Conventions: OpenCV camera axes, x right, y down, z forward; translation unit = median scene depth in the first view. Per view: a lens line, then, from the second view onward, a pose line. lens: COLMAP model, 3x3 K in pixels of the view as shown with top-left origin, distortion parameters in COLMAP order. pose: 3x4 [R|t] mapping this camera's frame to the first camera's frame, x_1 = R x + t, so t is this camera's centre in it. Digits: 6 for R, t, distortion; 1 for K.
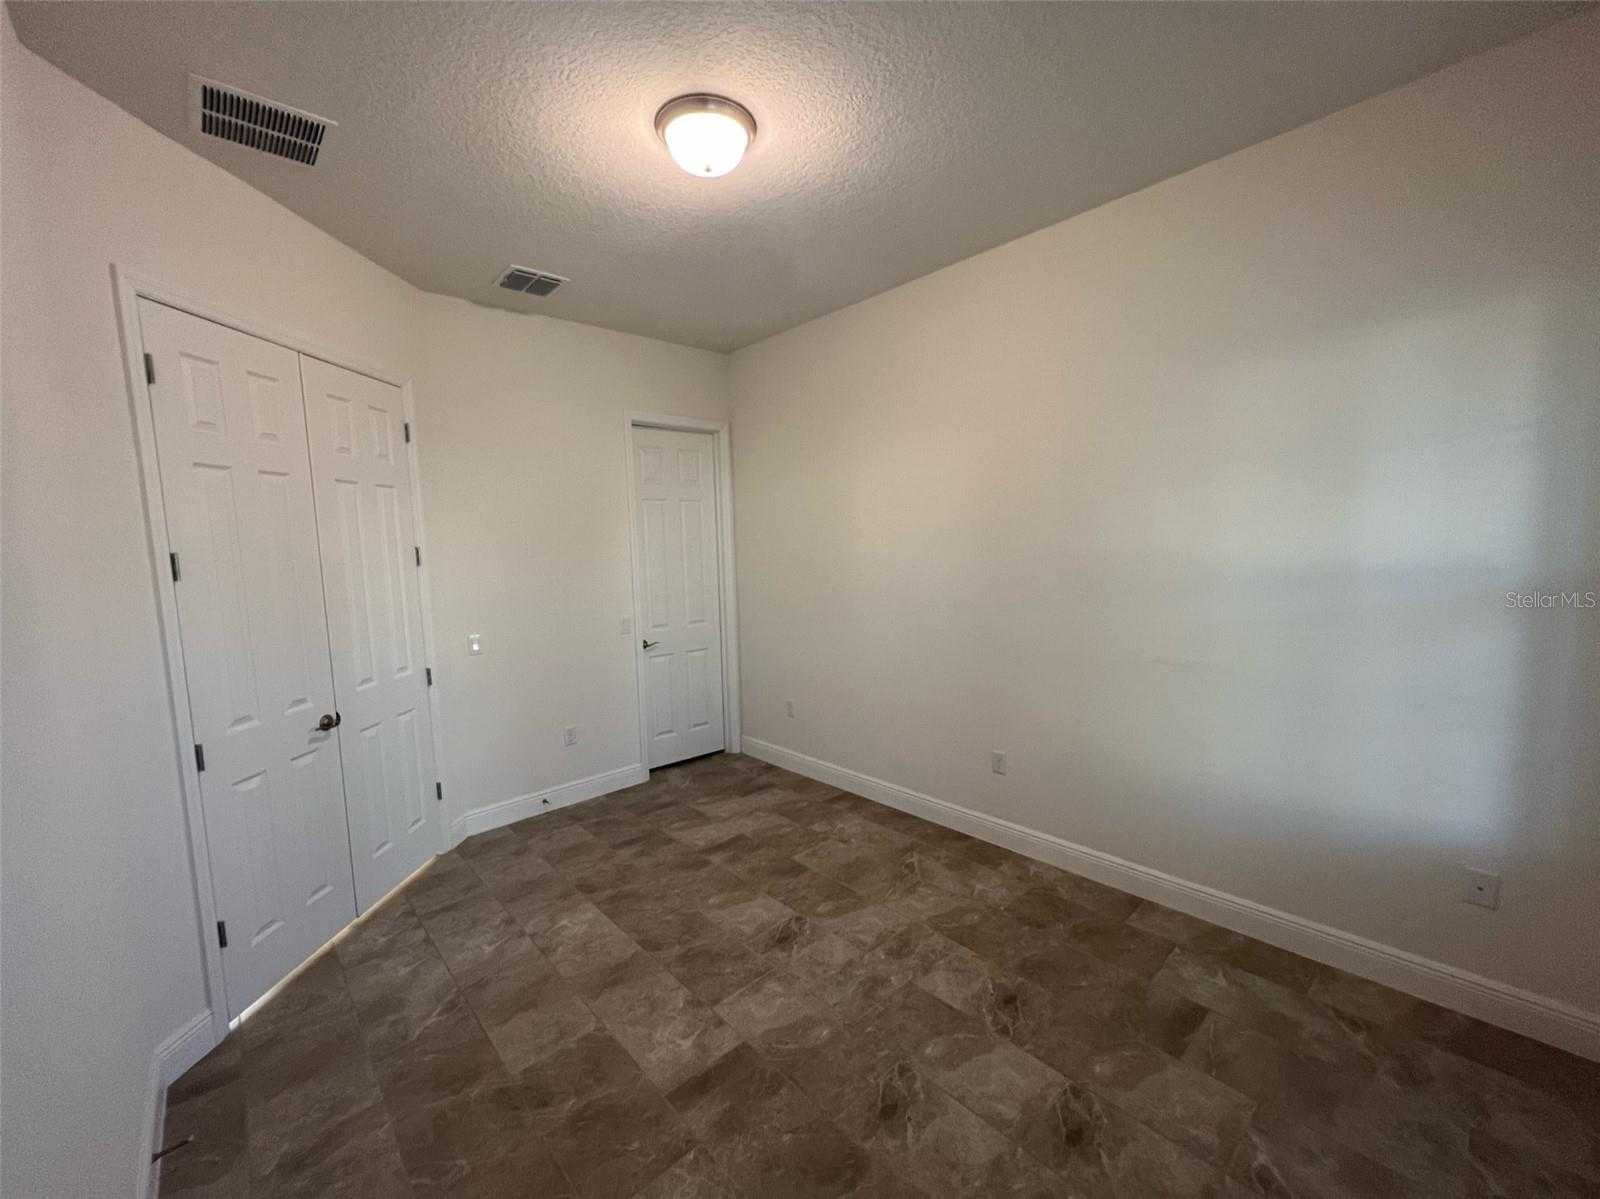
lens RADIAL K [[642.3, 0, 791.3], [0, 642.3, 601.0], [0, 0, 1]] dist [-0.000836, 0.000703]
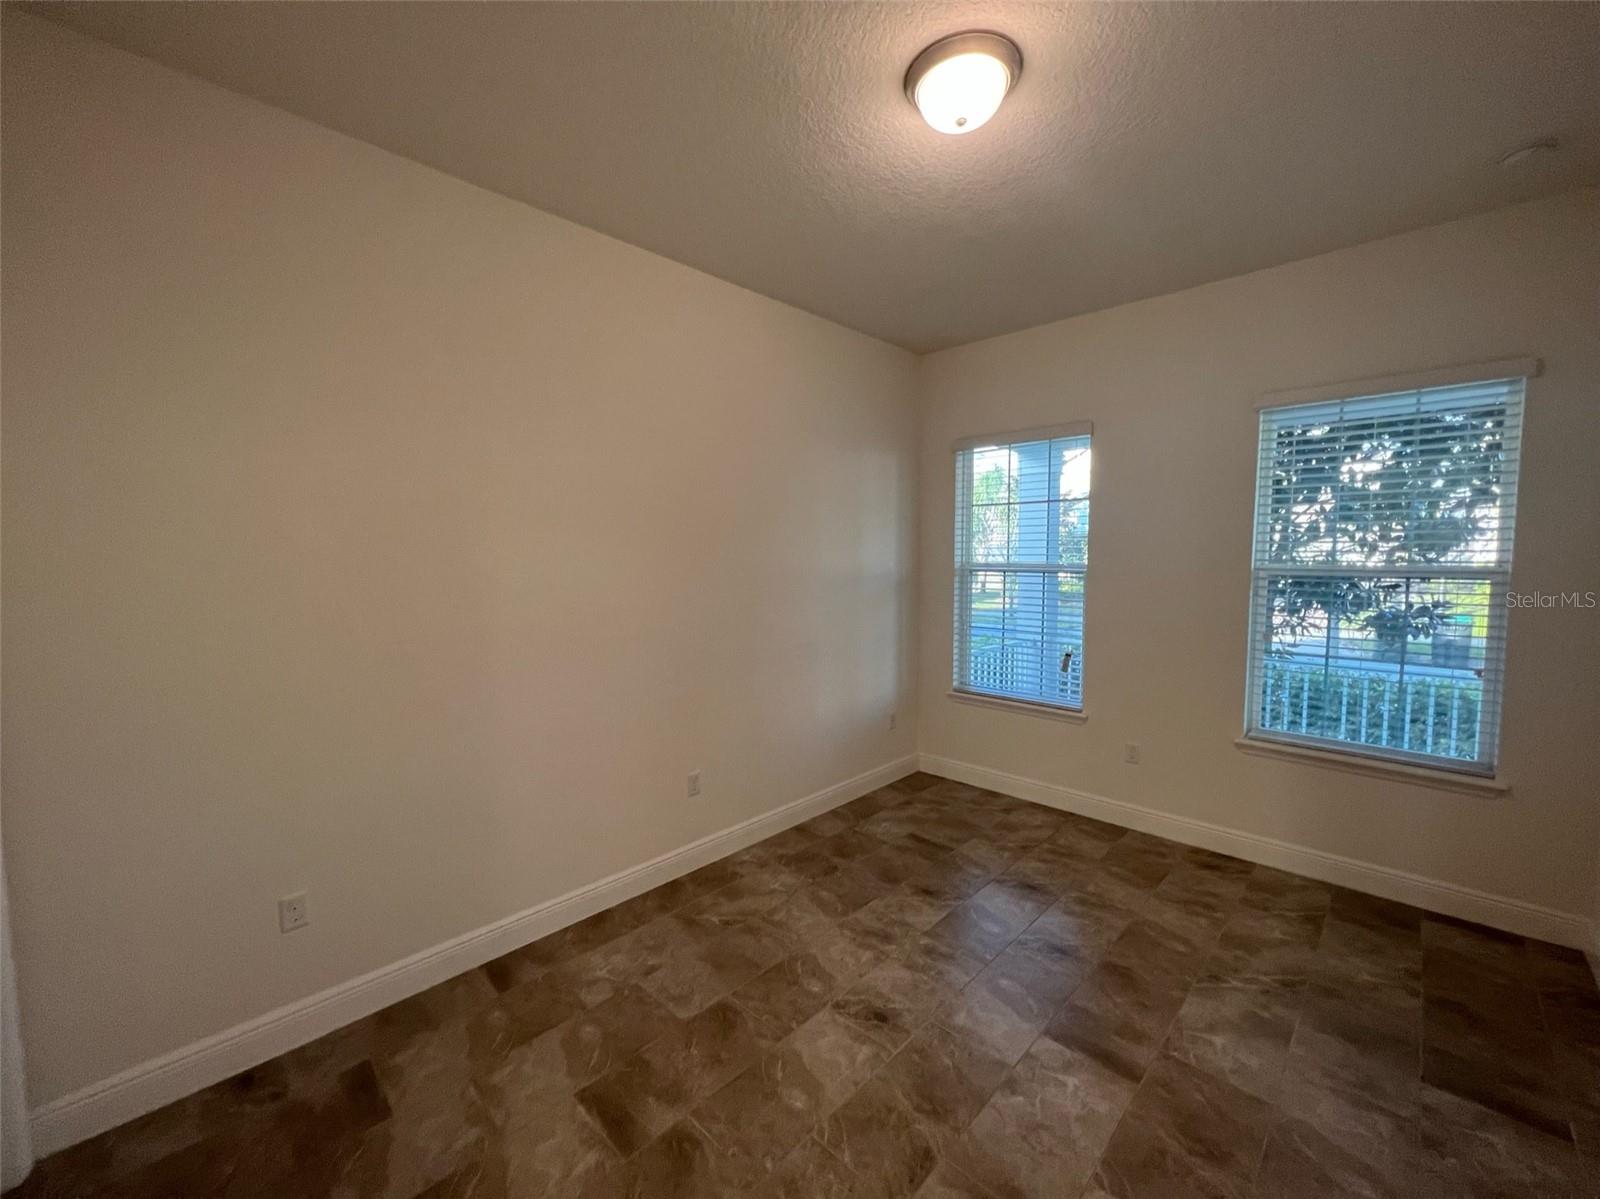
lens RADIAL K [[642.3, 0, 792.8], [0, 642.3, 596.9], [0, 0, 1]] dist [-0.000836, 0.000703]
pose [[-0.063468, -0.034785, 0.997377, -0.867078], [0.102265, 0.993905, 0.041171, -0.081055], [-0.992730, 0.104609, -0.059524, 1.140459]]
